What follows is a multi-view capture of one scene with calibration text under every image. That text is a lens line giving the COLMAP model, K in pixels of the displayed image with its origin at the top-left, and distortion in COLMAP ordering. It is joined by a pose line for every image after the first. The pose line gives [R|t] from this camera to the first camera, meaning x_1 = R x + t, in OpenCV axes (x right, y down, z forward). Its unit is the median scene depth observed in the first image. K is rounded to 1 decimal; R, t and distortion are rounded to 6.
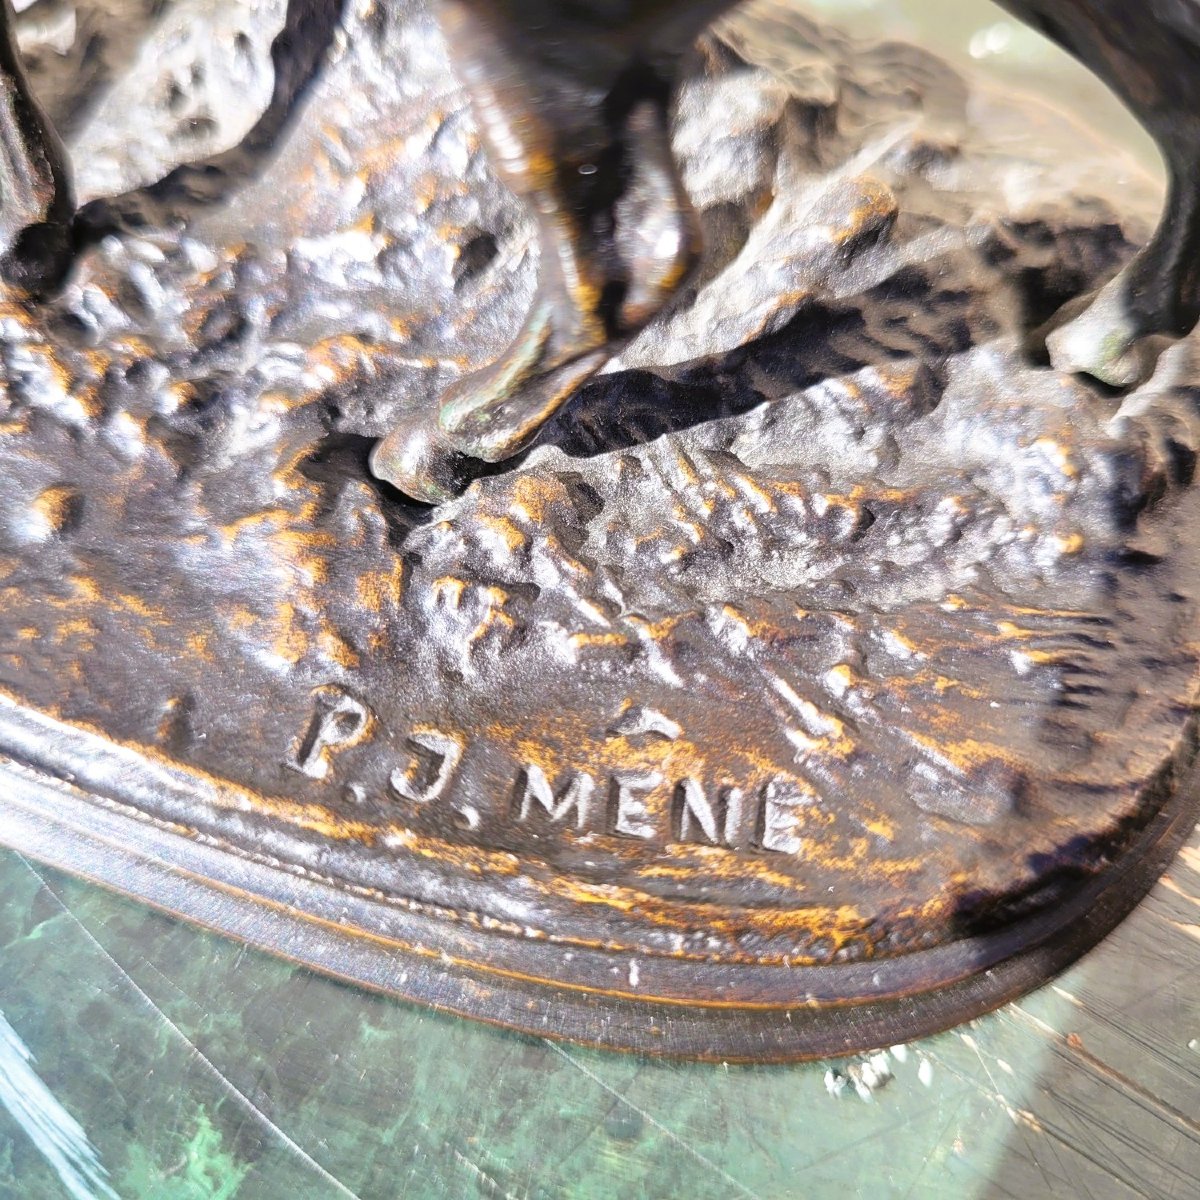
lens RADIAL K [[1467.4, 0, 601.1], [0, 1467.4, 566.2], [0, 0, 1]] dist [-0.117730, 0.027872]
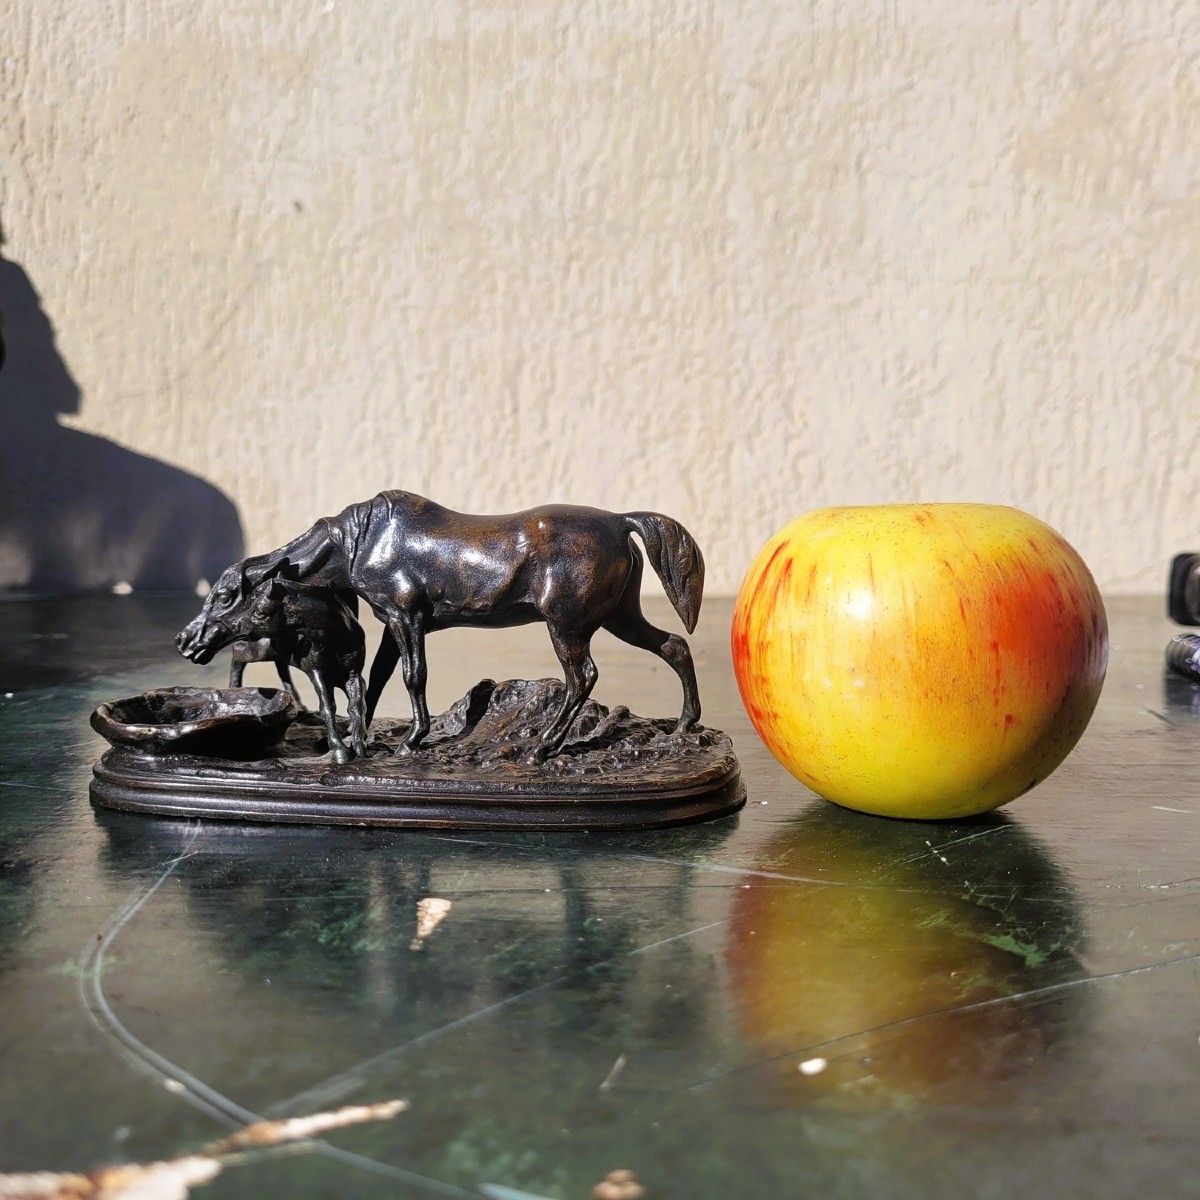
lens RADIAL K [[1330.7, 0, 600.0], [0, 1330.7, 600.0], [0, 0, 1]] dist [-0.044877, 0.029433]
pose [[0.959909, -0.014120, 0.279956, -1.021690], [0.232781, 0.596564, -0.768065, 2.675658], [-0.156166, 0.802441, 0.575934, -1.606500]]
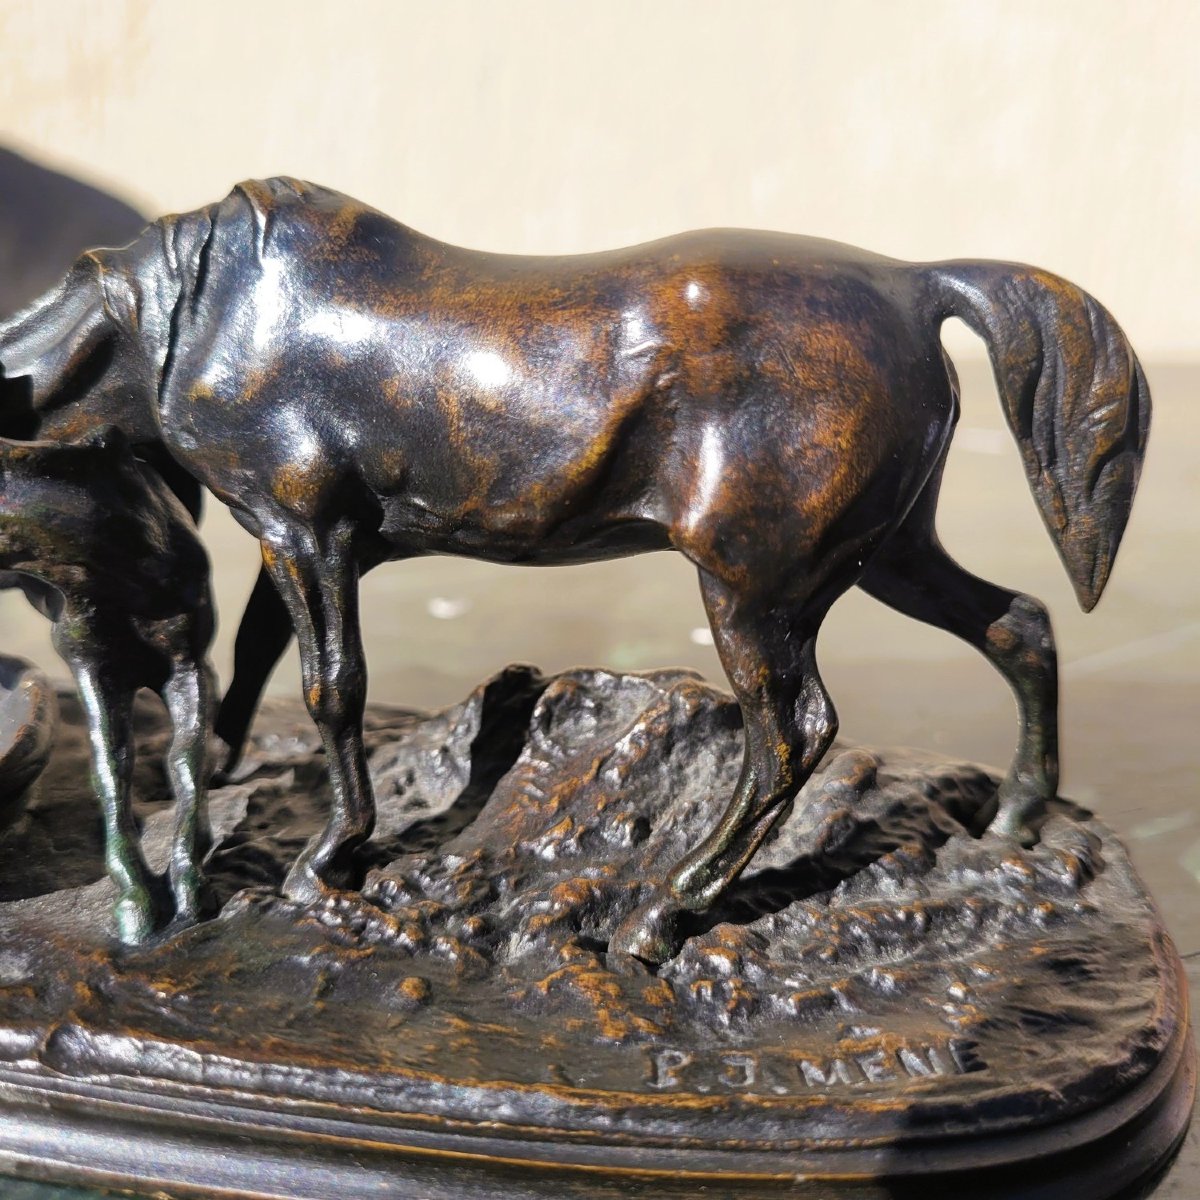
lens RADIAL K [[1330.7, 0, 600.0], [0, 1330.7, 600.0], [0, 0, 1]] dist [-0.044877, 0.029433]
pose [[0.962430, -0.047071, 0.267417, -0.547912], [0.211059, 0.749293, -0.627706, 0.549532], [-0.170827, 0.660564, 0.731077, -0.258060]]
